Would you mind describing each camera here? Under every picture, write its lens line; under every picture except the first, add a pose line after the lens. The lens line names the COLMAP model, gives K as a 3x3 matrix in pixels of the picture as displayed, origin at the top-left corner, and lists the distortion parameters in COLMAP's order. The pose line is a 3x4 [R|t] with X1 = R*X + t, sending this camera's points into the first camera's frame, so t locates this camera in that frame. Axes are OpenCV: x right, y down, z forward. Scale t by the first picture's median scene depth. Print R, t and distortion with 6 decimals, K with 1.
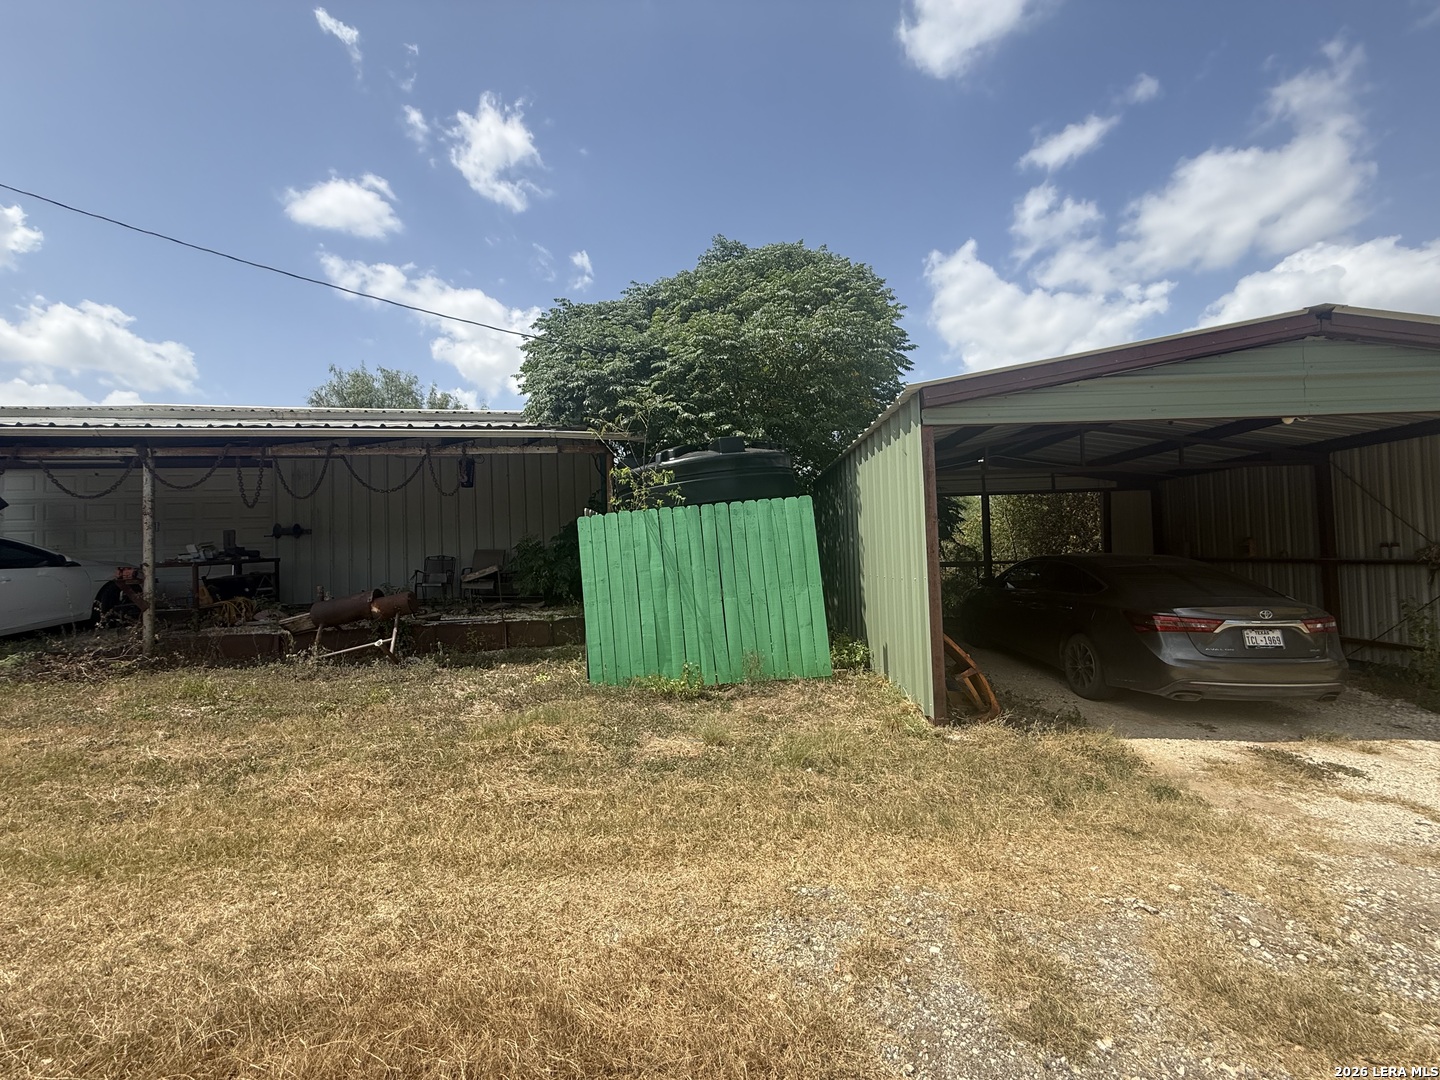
lens RADIAL K [[578.9, 0, 710.9], [0, 578.9, 532.0], [0, 0, 1]] dist [0.004564, -0.000963]
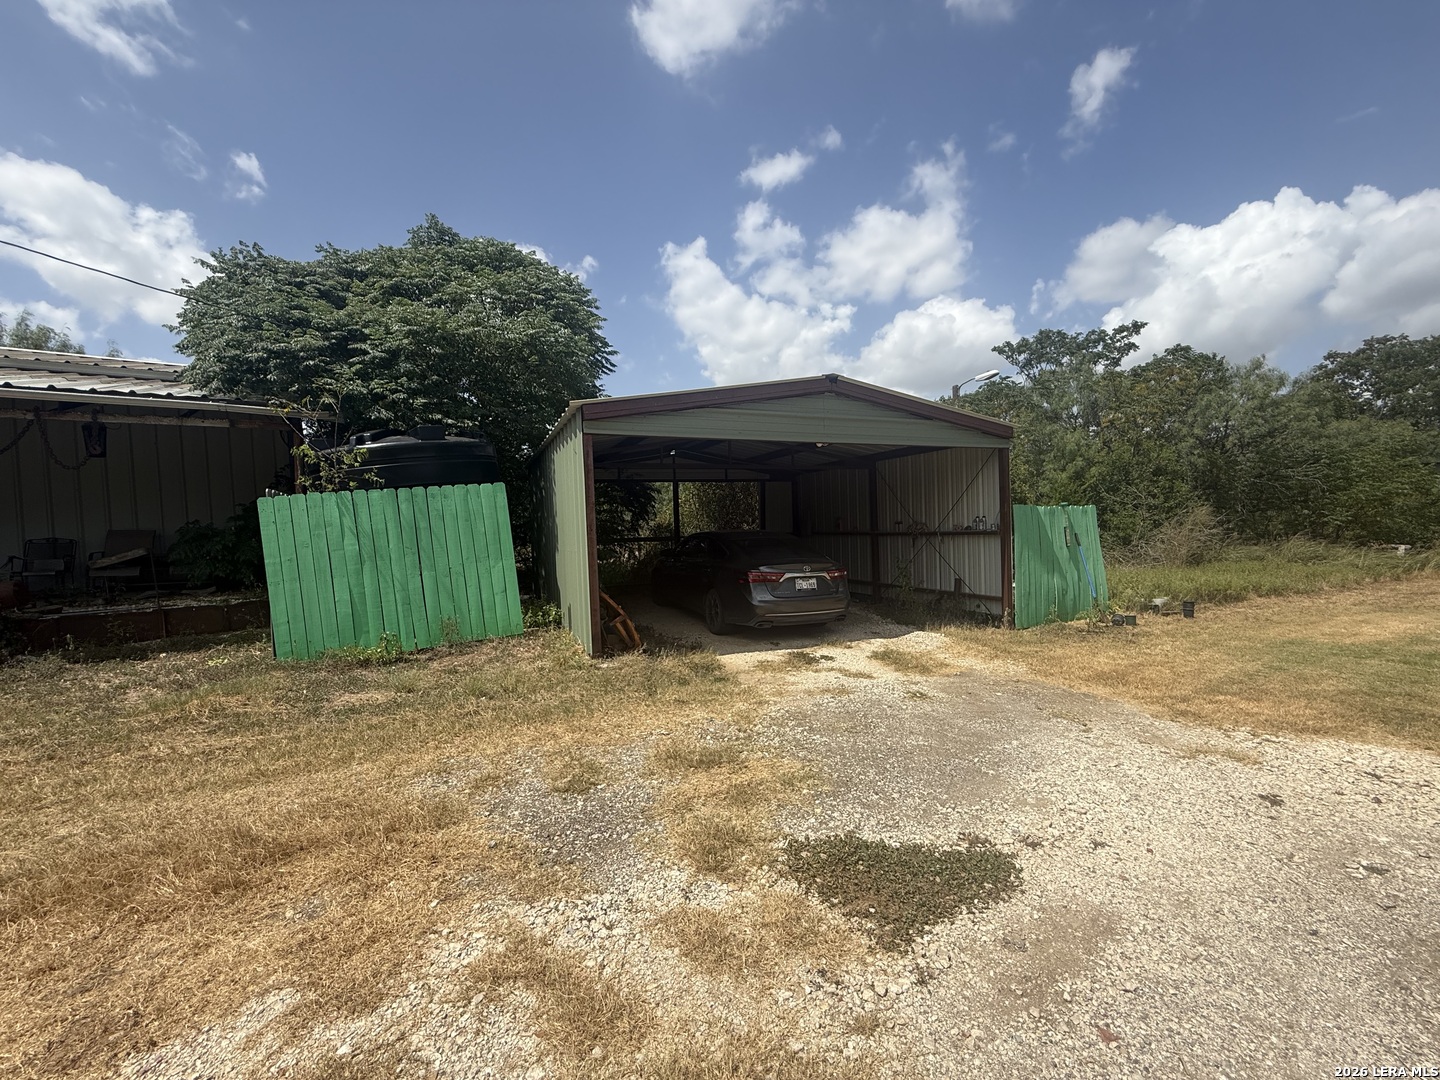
lens RADIAL K [[578.9, 0, 719.5], [0, 578.9, 549.8], [0, 0, 1]] dist [0.004564, -0.000963]
pose [[0.904483, -0.022263, 0.425928, 0.059507], [-0.008325, 0.997525, 0.069820, -0.011621], [-0.426428, -0.066697, 0.902059, -0.222501]]
